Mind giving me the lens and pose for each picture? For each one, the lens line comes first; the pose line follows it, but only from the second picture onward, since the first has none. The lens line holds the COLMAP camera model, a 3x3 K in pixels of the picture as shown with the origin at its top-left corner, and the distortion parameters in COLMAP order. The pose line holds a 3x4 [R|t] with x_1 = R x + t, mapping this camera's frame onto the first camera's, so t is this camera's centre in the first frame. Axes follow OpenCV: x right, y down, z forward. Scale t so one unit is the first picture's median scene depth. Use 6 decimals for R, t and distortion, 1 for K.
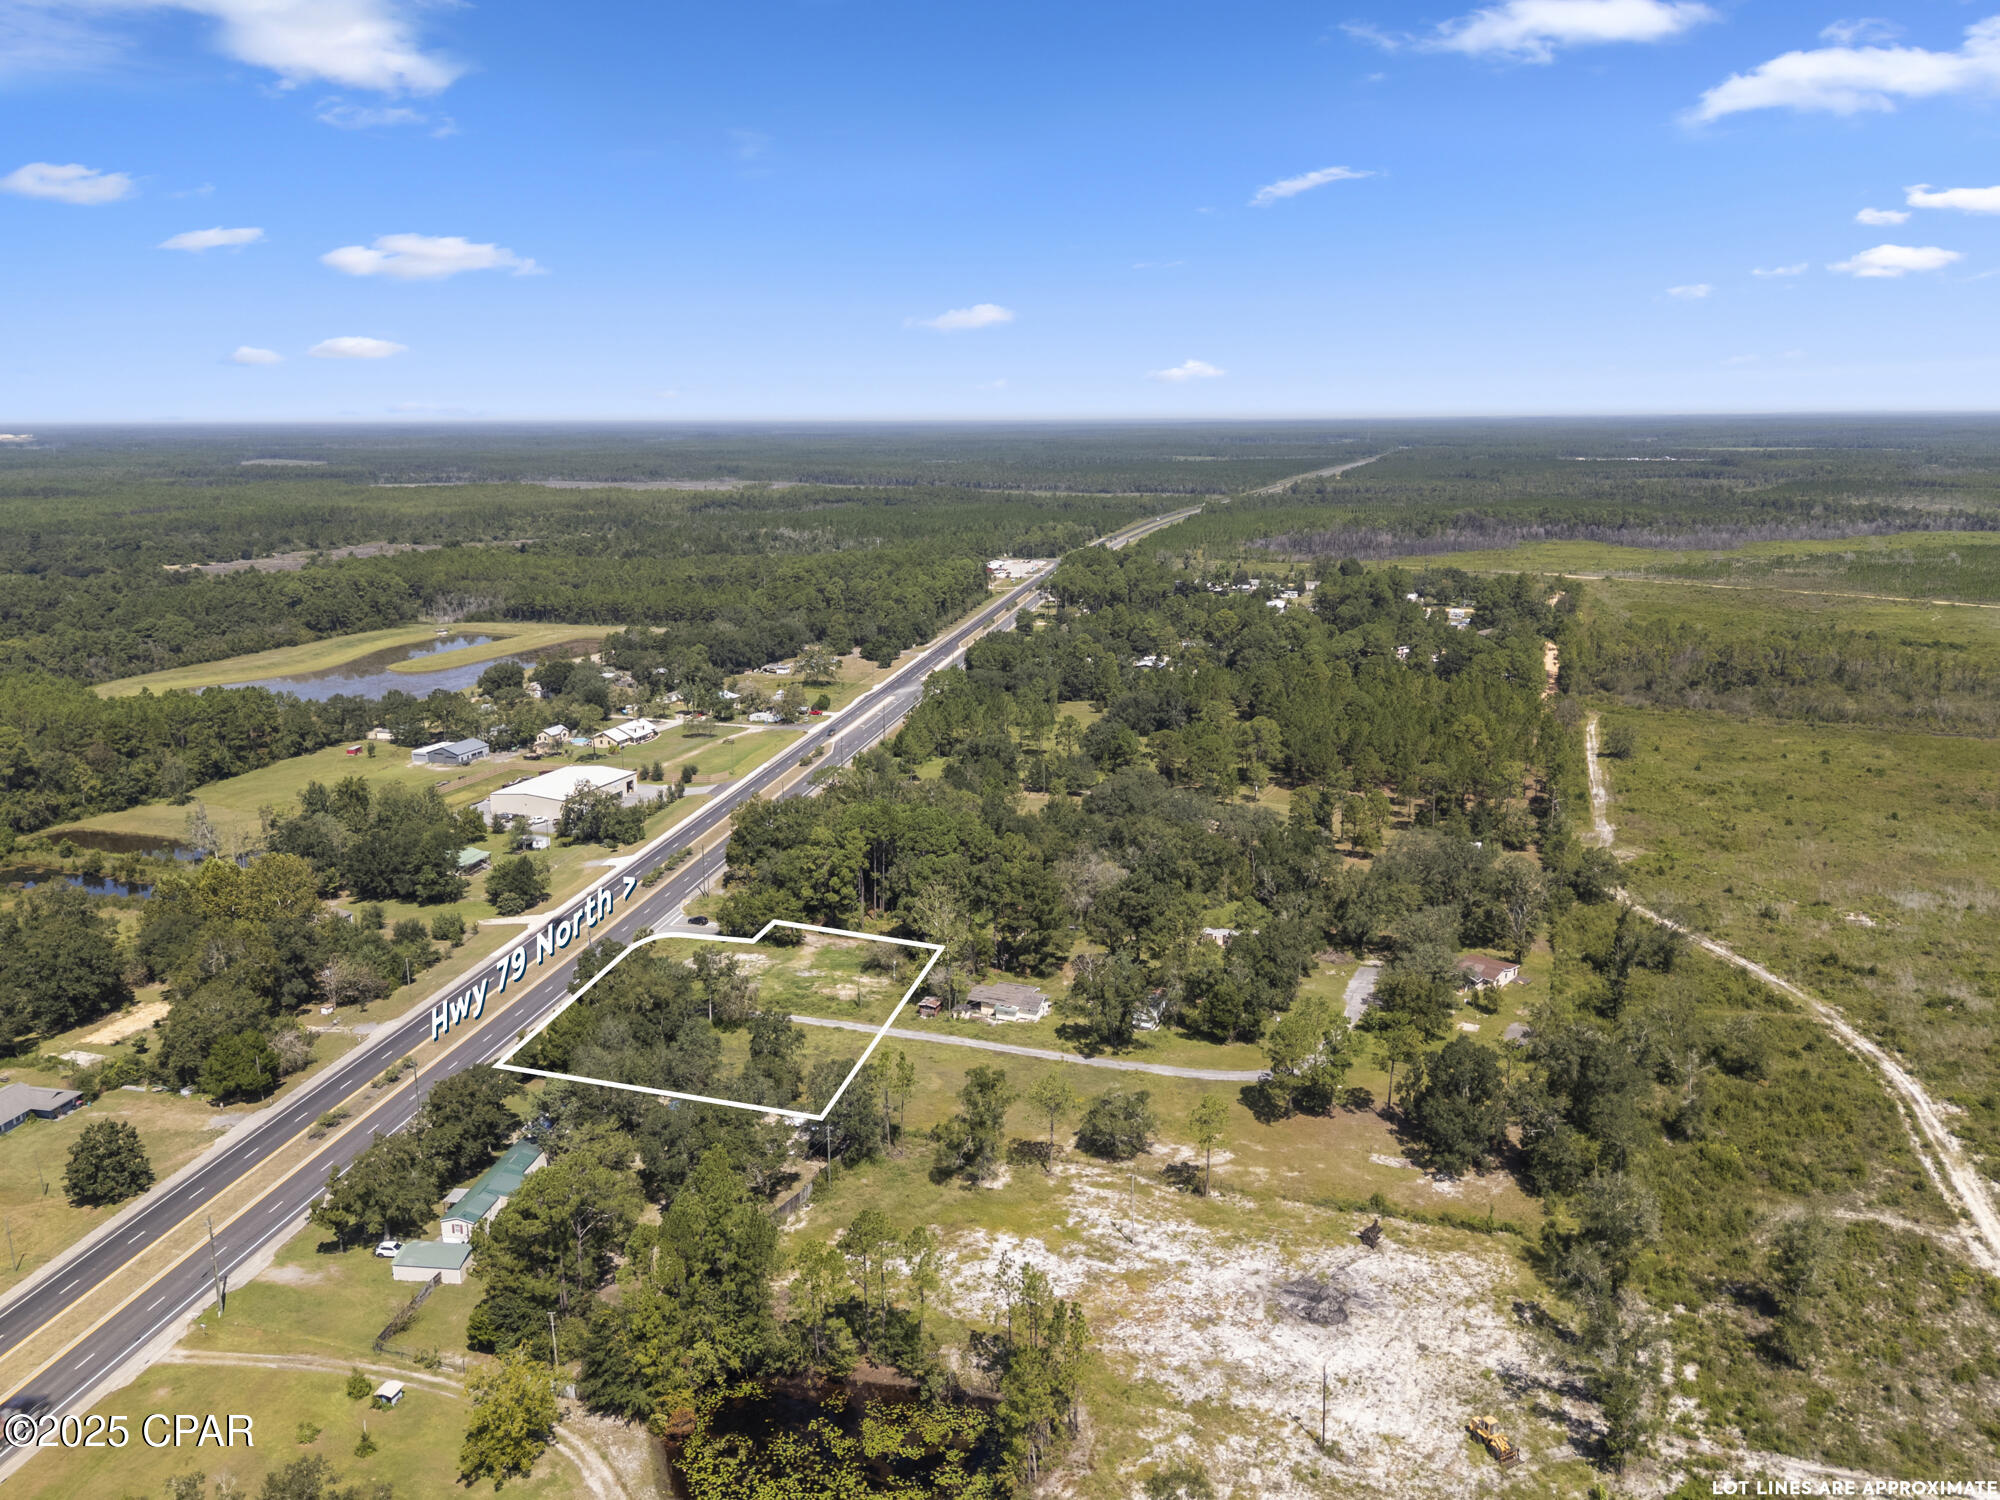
lens RADIAL K [[1493.9, 0, 1000.0], [0, 1493.9, 750.0], [0, 0, 1]] dist [0.078231, -0.073460]
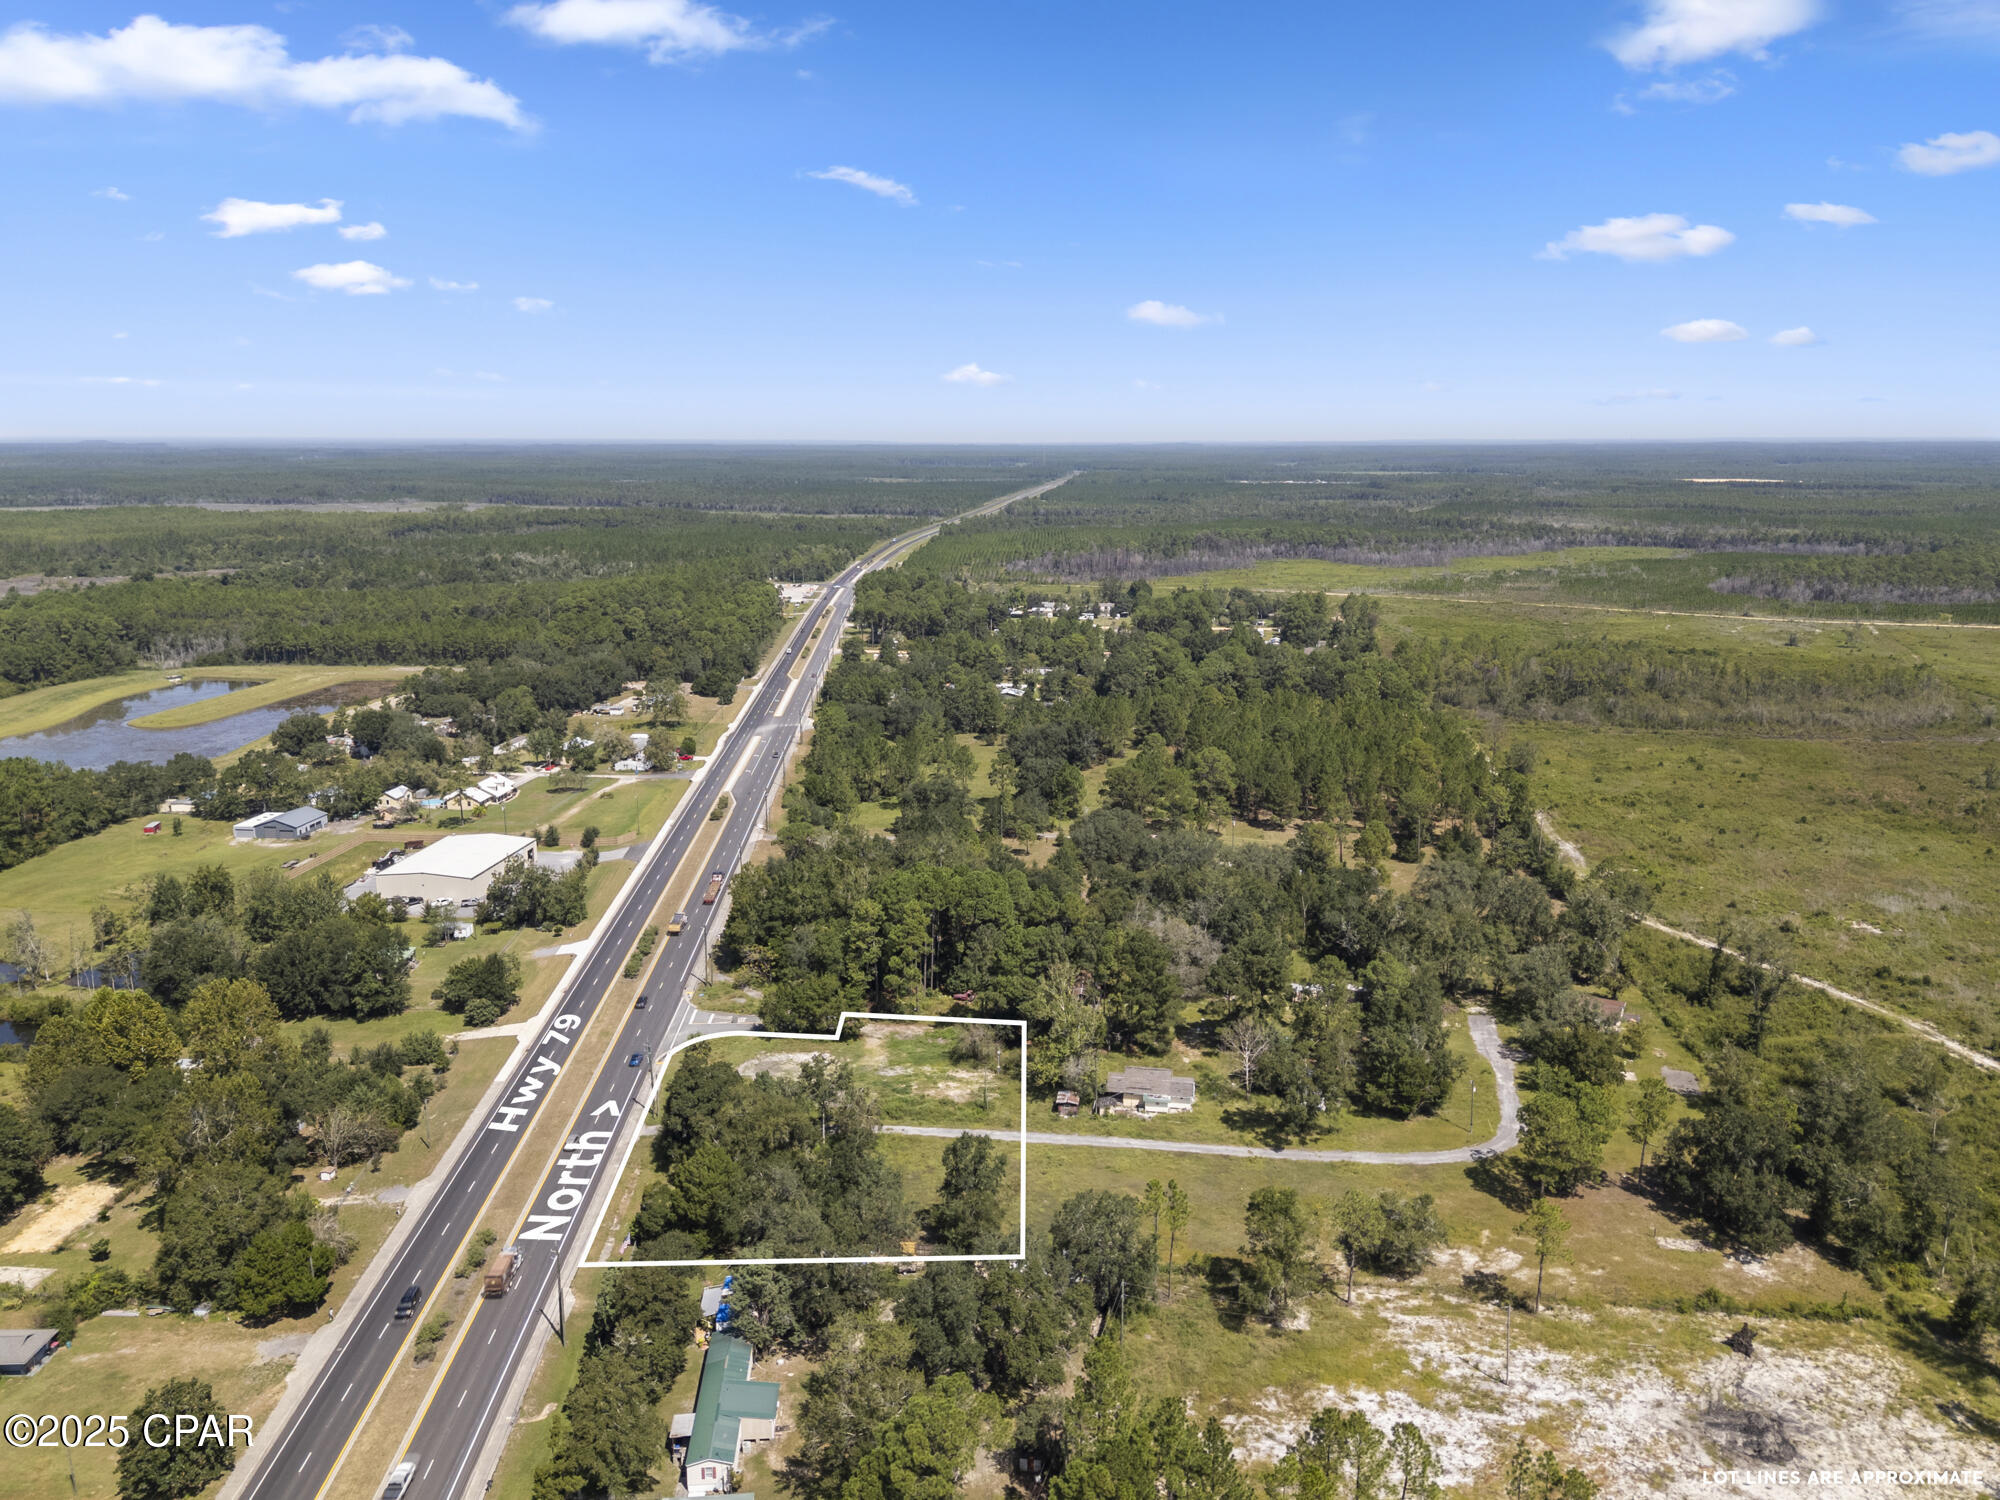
lens RADIAL K [[1487.9, 0, 1005.0], [0, 1487.9, 724.3], [0, 0, 1]] dist [0.055200, -0.038306]
pose [[0.975952, -0.035782, 0.215030, -0.209835], [0.041977, 0.998823, -0.024310, -0.024801], [-0.213907, 0.032752, 0.976305, 0.114901]]
